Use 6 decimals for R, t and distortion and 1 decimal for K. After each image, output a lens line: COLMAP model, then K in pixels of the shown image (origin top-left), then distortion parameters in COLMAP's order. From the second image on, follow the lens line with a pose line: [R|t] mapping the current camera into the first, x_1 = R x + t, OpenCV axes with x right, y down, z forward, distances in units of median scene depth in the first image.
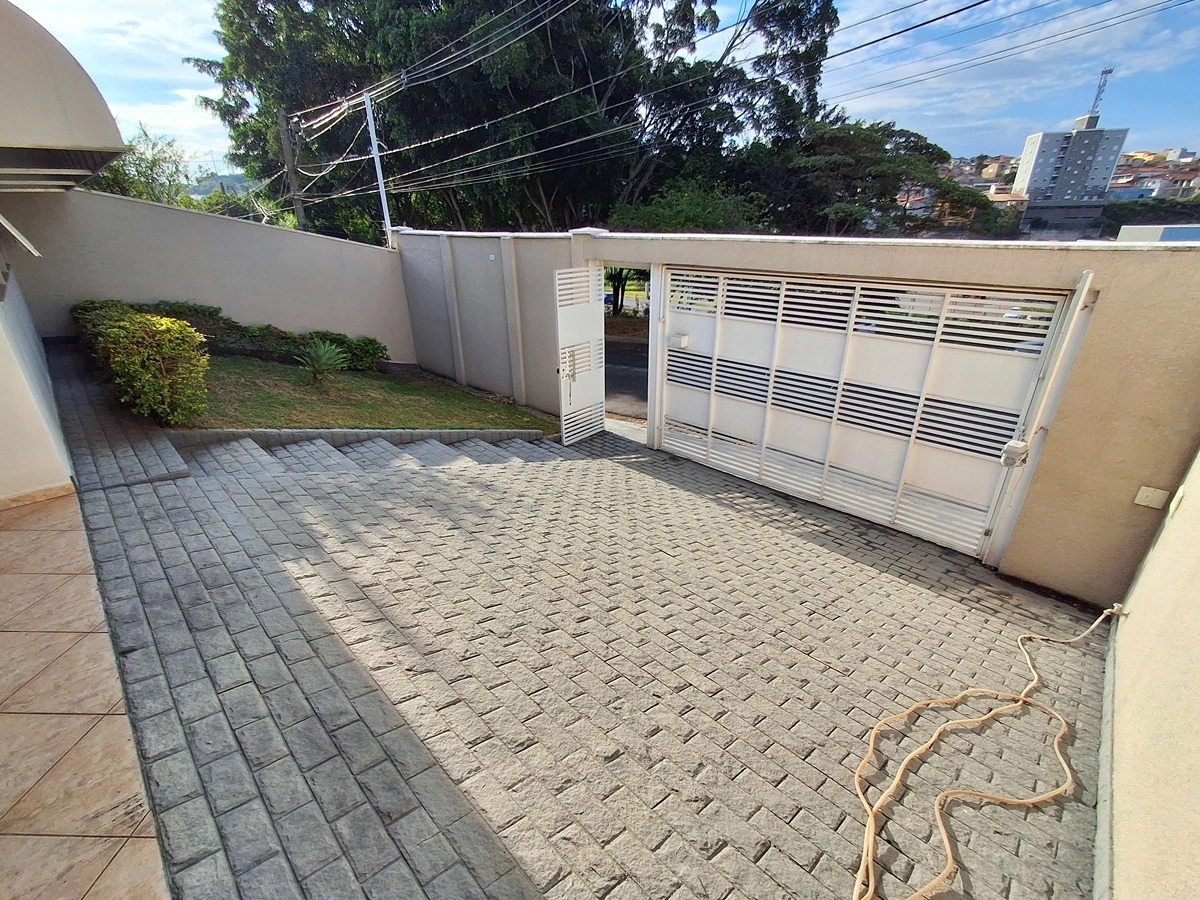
lens RADIAL K [[529.5, 0, 603.1], [0, 529.5, 472.4], [0, 0, 1]] dist [-0.001606, -0.000393]
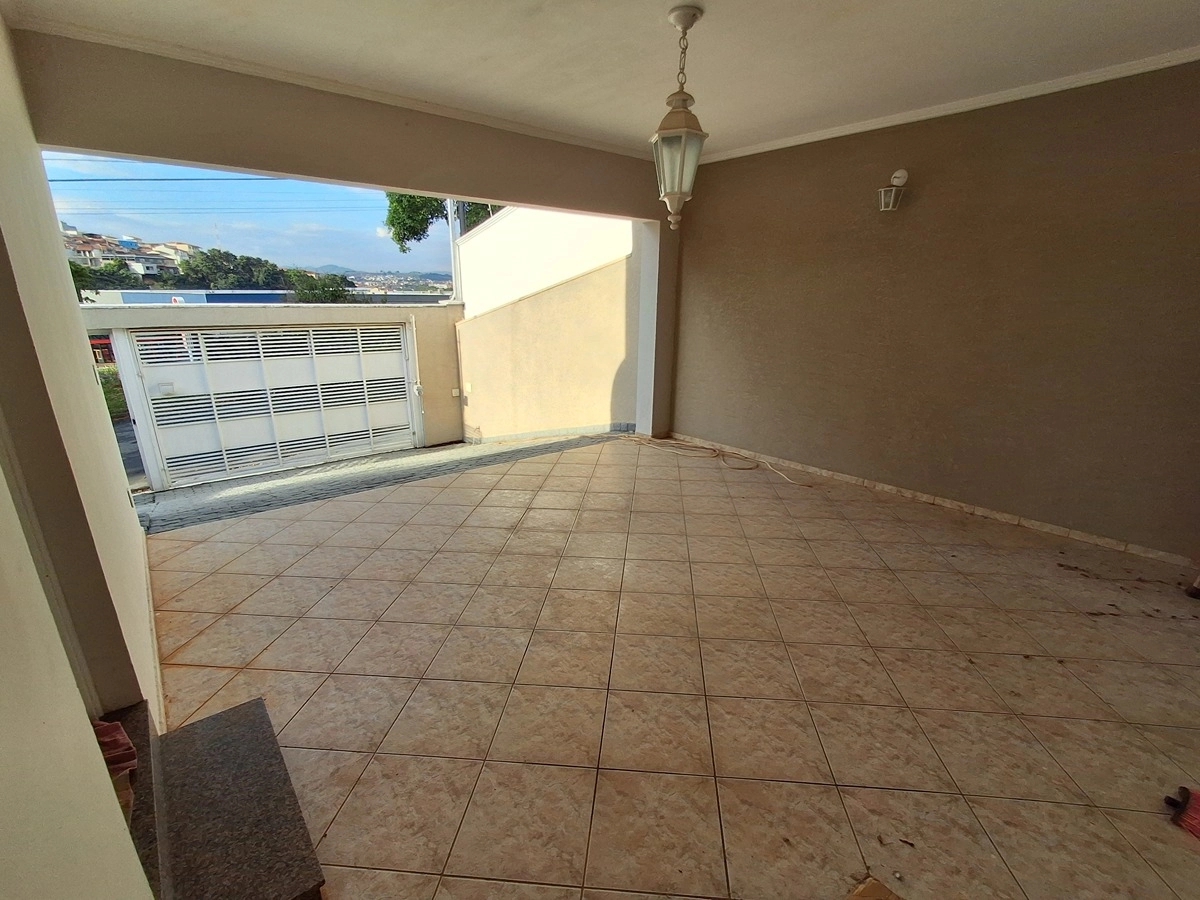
lens RADIAL K [[543.5, 0, 600.0], [0, 543.5, 450.0], [0, 0, 1]] dist [0.000131, -0.014265]
pose [[0.090004, -0.267218, 0.959424, -2.918721], [0.408583, 0.888442, 0.209119, 0.047256], [-0.908273, 0.373183, 0.189144, -0.163544]]
